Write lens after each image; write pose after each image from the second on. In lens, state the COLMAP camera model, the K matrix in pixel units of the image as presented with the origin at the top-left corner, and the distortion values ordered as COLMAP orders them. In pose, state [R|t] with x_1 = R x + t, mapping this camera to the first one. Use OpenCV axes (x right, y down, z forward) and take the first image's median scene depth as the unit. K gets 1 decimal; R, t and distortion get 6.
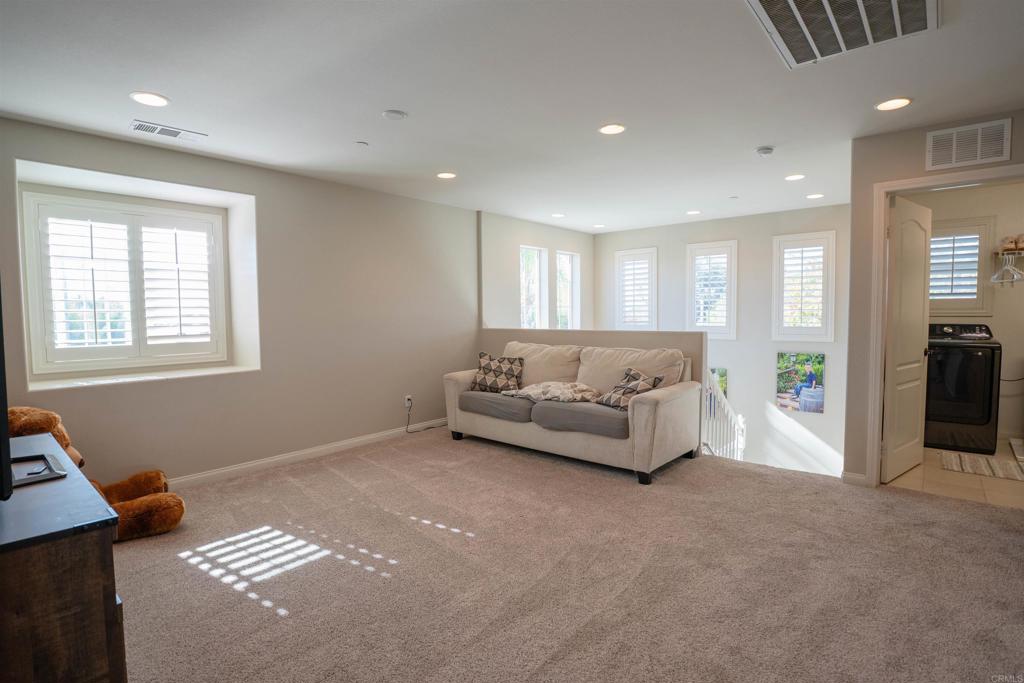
lens RADIAL K [[502.3, 0, 512.0], [0, 502.3, 341.5], [0, 0, 1]] dist [-0.031958, 0.000850]
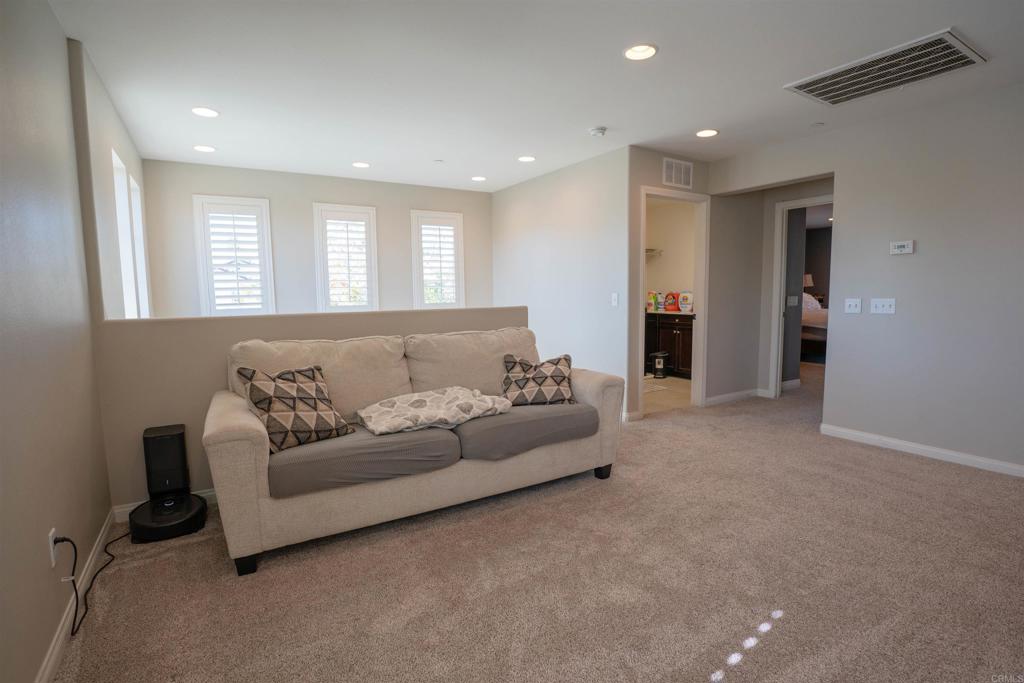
lens RADIAL K [[502.3, 0, 512.0], [0, 502.3, 341.5], [0, 0, 1]] dist [-0.031958, 0.000850]
pose [[0.290615, -0.090395, 0.952561, -0.582419], [0.062007, 0.995214, 0.075525, -0.030474], [-0.954829, 0.037117, 0.294829, 0.858916]]
